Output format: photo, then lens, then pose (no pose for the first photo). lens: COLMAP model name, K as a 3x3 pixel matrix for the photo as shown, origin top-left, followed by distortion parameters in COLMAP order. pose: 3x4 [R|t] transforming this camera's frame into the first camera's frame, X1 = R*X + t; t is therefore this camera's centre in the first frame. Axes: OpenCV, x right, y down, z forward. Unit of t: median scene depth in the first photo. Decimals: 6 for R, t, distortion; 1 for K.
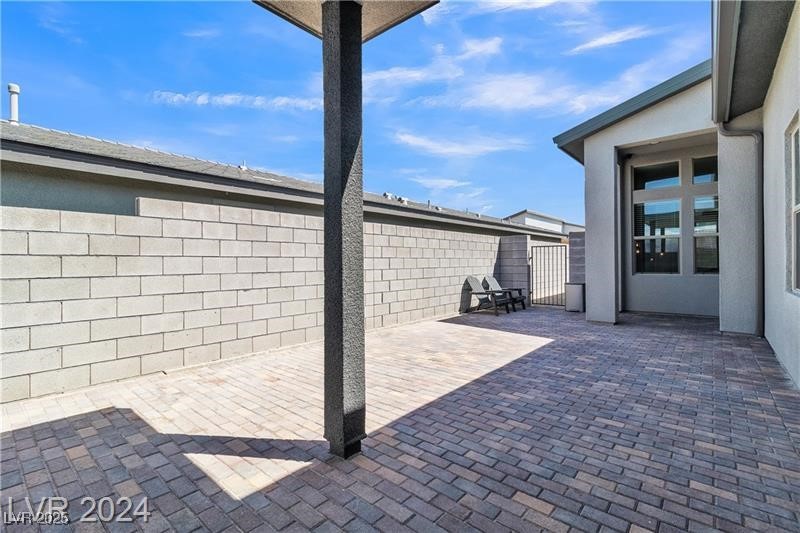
lens RADIAL K [[381.0, 0, 397.1], [0, 381.0, 262.7], [0, 0, 1]] dist [0.004196, -0.000421]
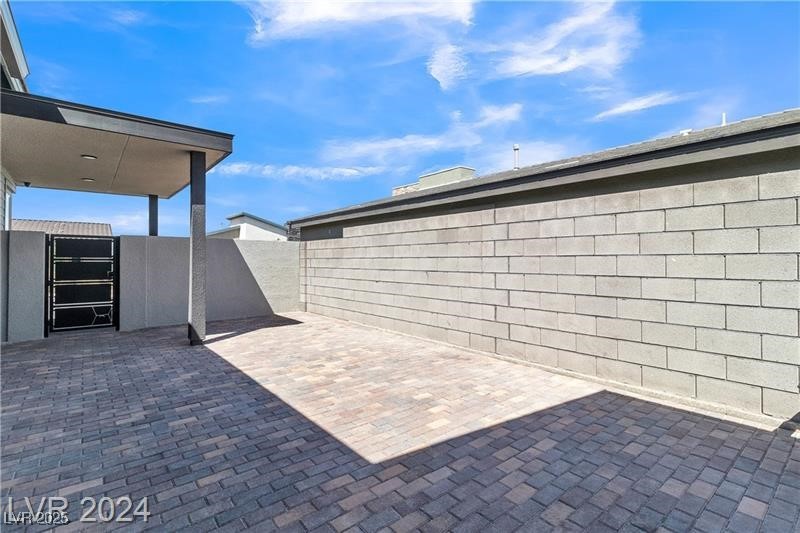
lens RADIAL K [[381.0, 0, 398.0], [0, 381.0, 259.0], [0, 0, 1]] dist [0.004196, -0.000421]
pose [[-0.190236, 0.003748, -0.981731, 1.159670], [0.001841, 0.999992, 0.003461, -0.018905], [0.981737, -0.001149, -0.190241, 1.604908]]
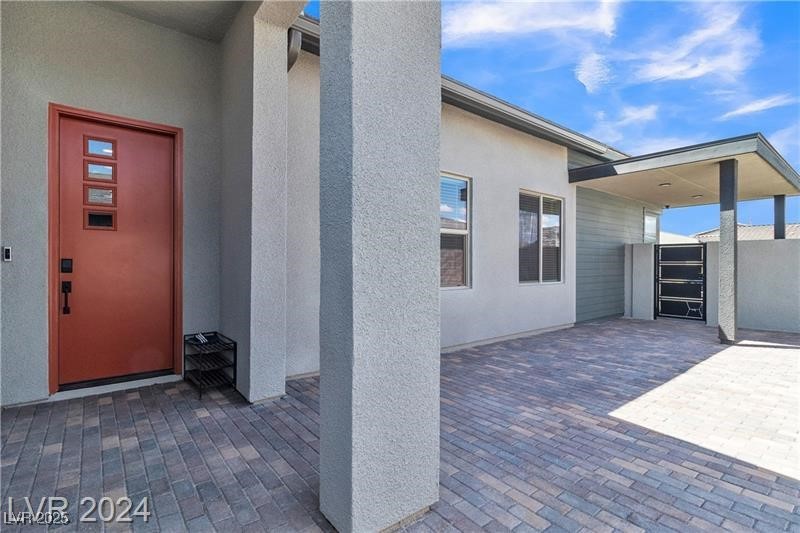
lens RADIAL K [[381.0, 0, 401.3], [0, 381.0, 264.9], [0, 0, 1]] dist [0.004196, -0.000421]
pose [[-0.979515, 0.001977, 0.201364, 0.849874], [0.002914, 0.999986, 0.004358, -0.017184], [-0.201352, 0.004855, -0.979507, 2.323000]]
